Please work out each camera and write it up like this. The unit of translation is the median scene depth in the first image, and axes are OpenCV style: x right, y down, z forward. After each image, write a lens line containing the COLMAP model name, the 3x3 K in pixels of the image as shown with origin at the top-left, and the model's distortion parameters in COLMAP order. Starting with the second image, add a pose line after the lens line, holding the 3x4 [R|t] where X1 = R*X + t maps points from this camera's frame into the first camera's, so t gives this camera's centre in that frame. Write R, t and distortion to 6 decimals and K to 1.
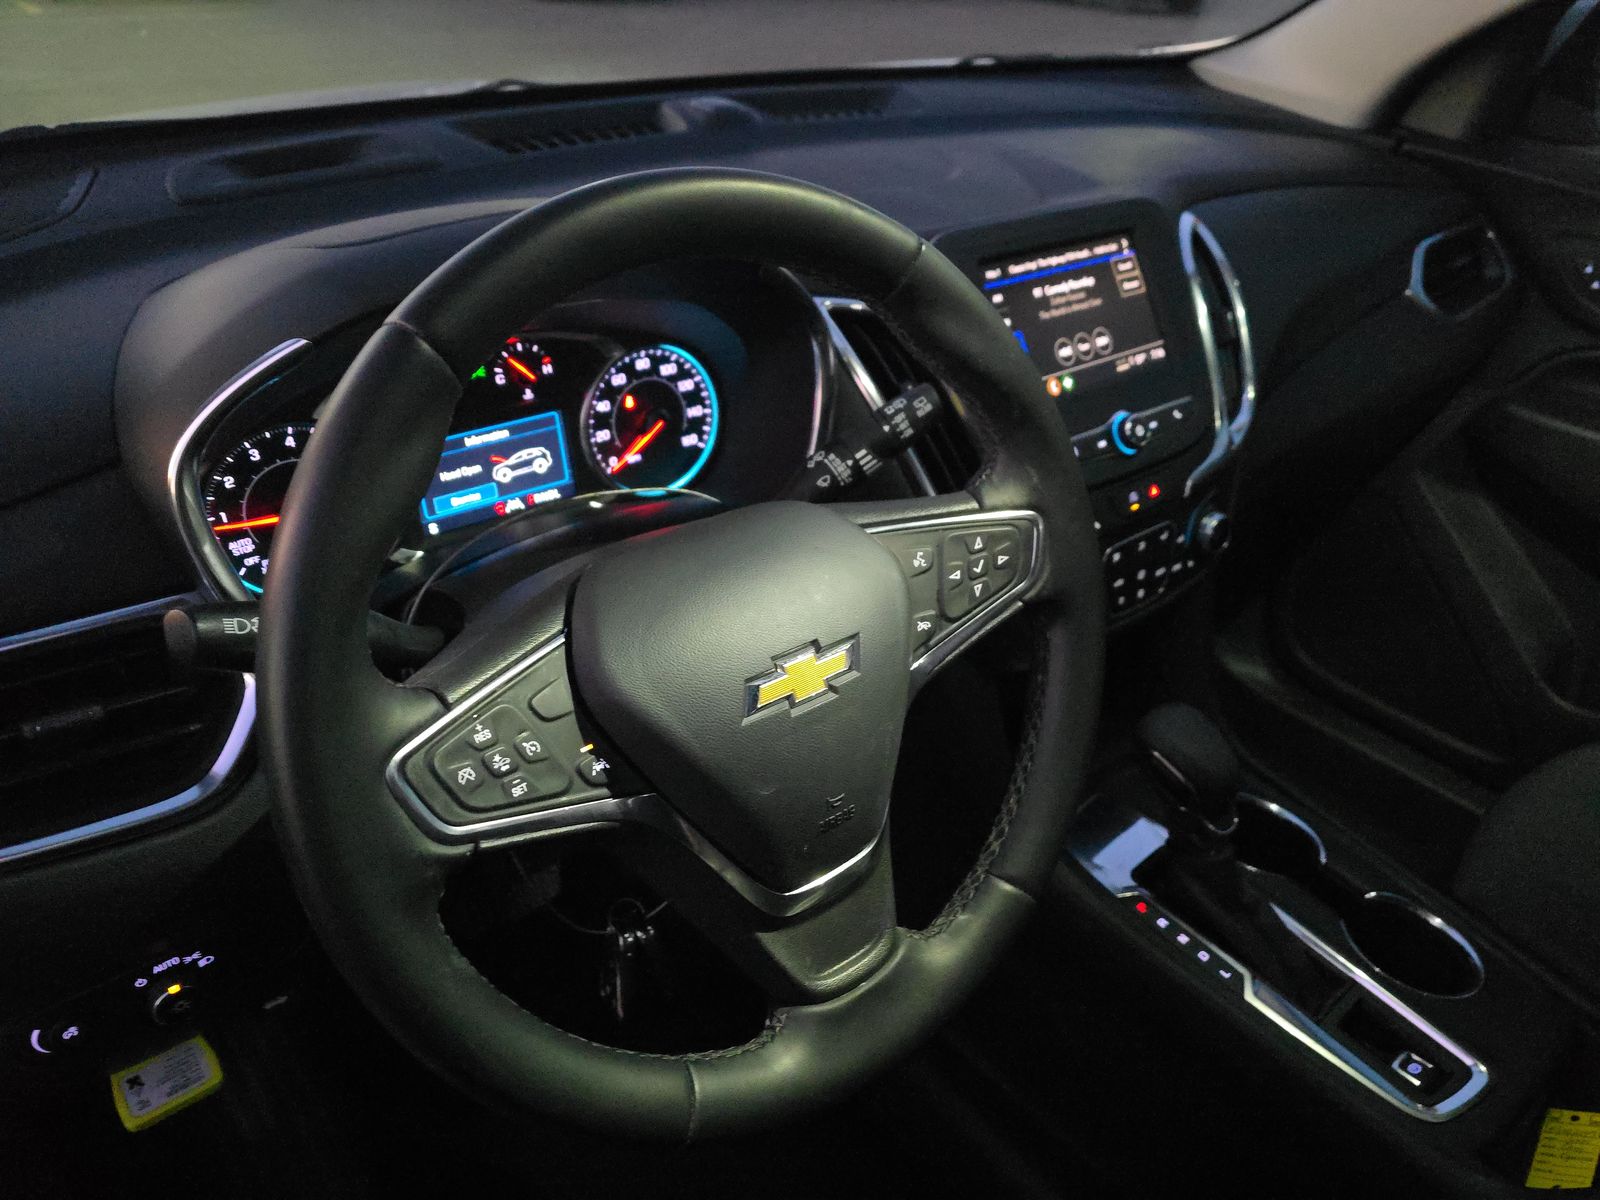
lens RADIAL K [[1087.5, 0, 800.0], [0, 1087.5, 600.0], [0, 0, 1]] dist [0.053356, -0.058091]
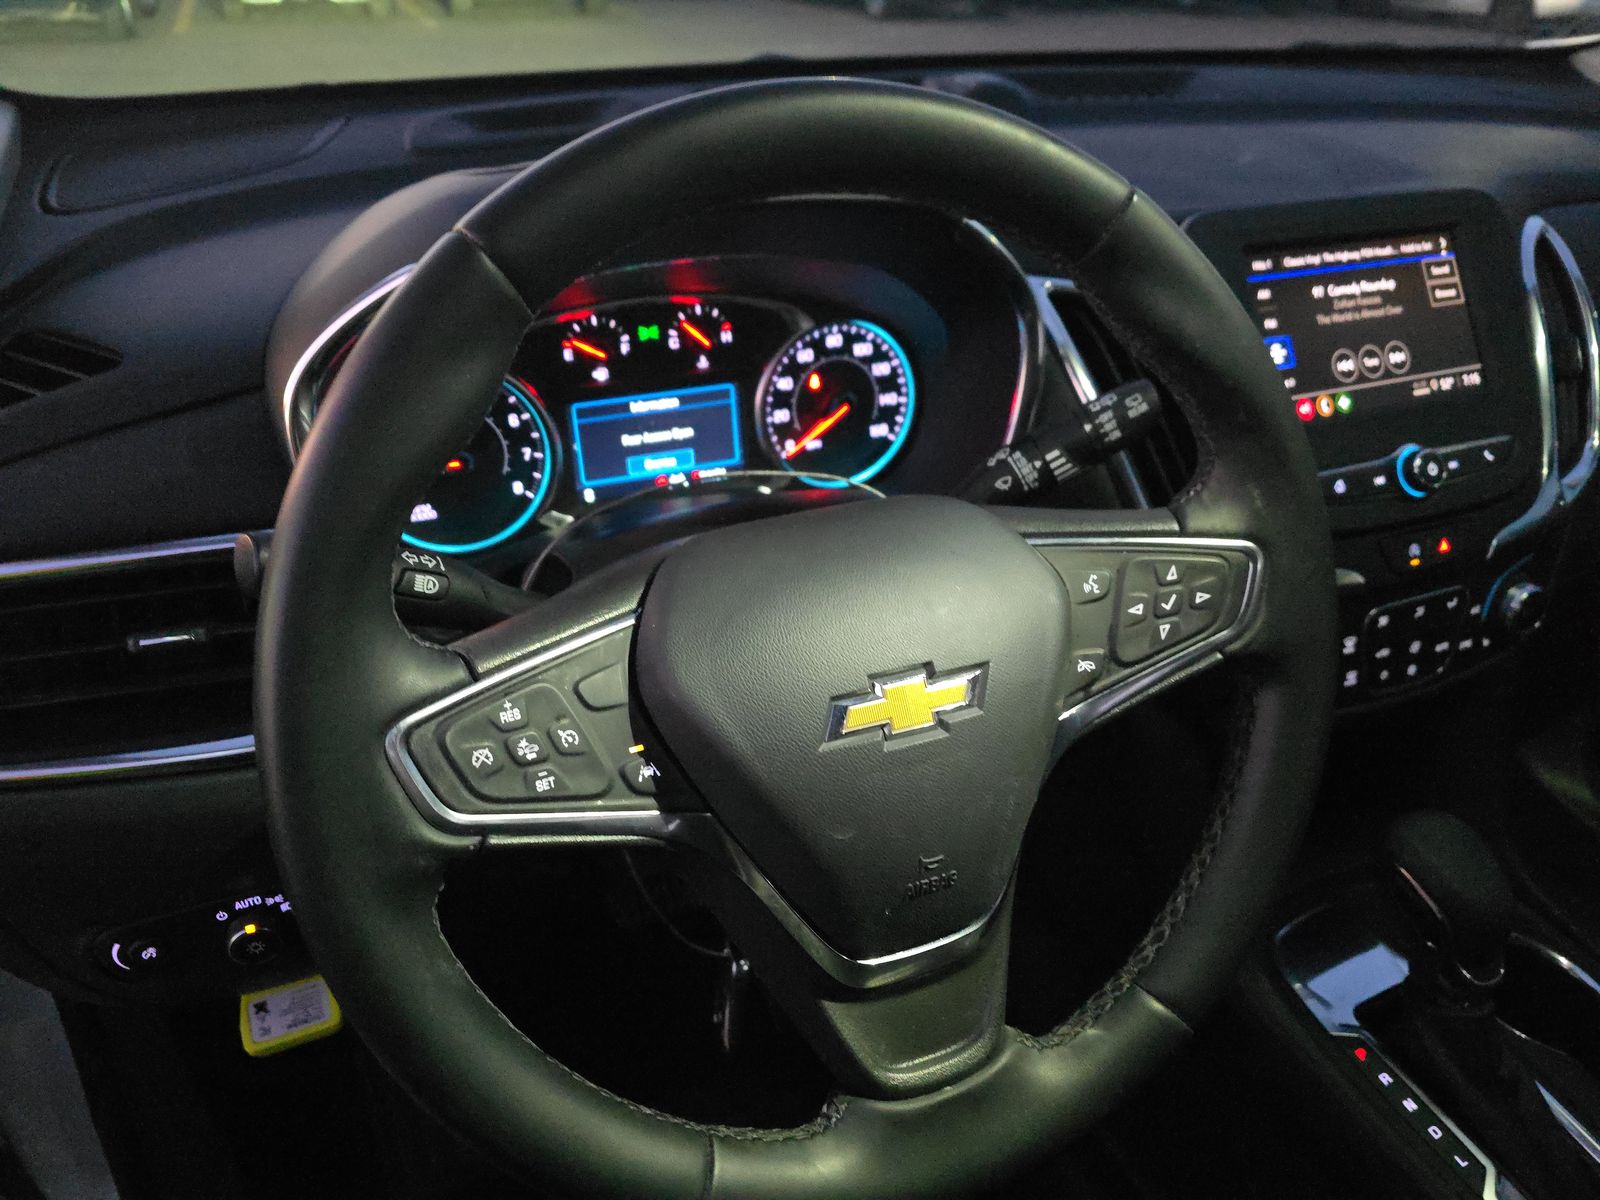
lens RADIAL K [[1100.2, 0, 798.6], [0, 1100.2, 603.2], [0, 0, 1]] dist [0.008201, -0.008273]
pose [[0.963877, 0.123951, -0.235748, 0.074328], [-0.127819, 0.991797, -0.001133, 0.004600], [0.233674, 0.031225, 0.971814, 0.120441]]
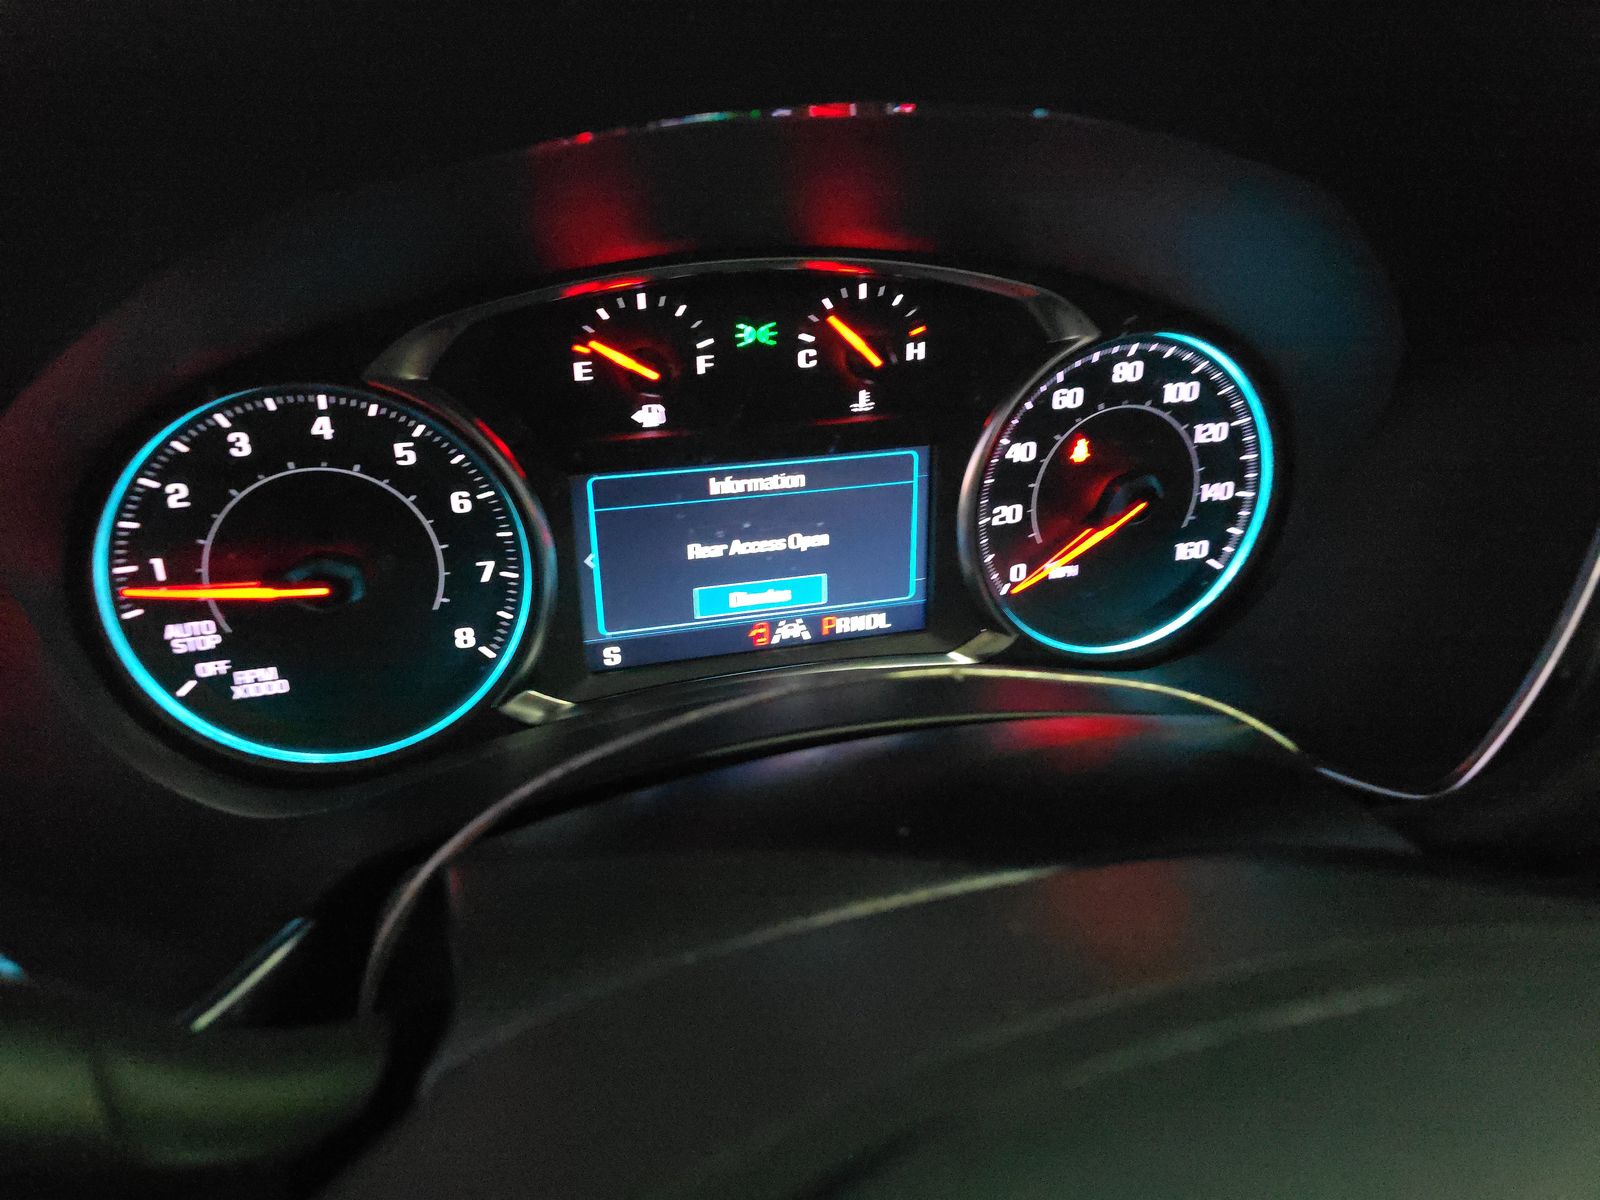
lens RADIAL K [[1087.5, 0, 800.0], [0, 1087.5, 600.0], [0, 0, 1]] dist [0.053356, -0.058091]
pose [[0.925621, 0.188711, -0.328047, -0.110829], [-0.203267, 0.979069, -0.010325, -0.098889], [0.319232, 0.076238, 0.944605, 0.576585]]
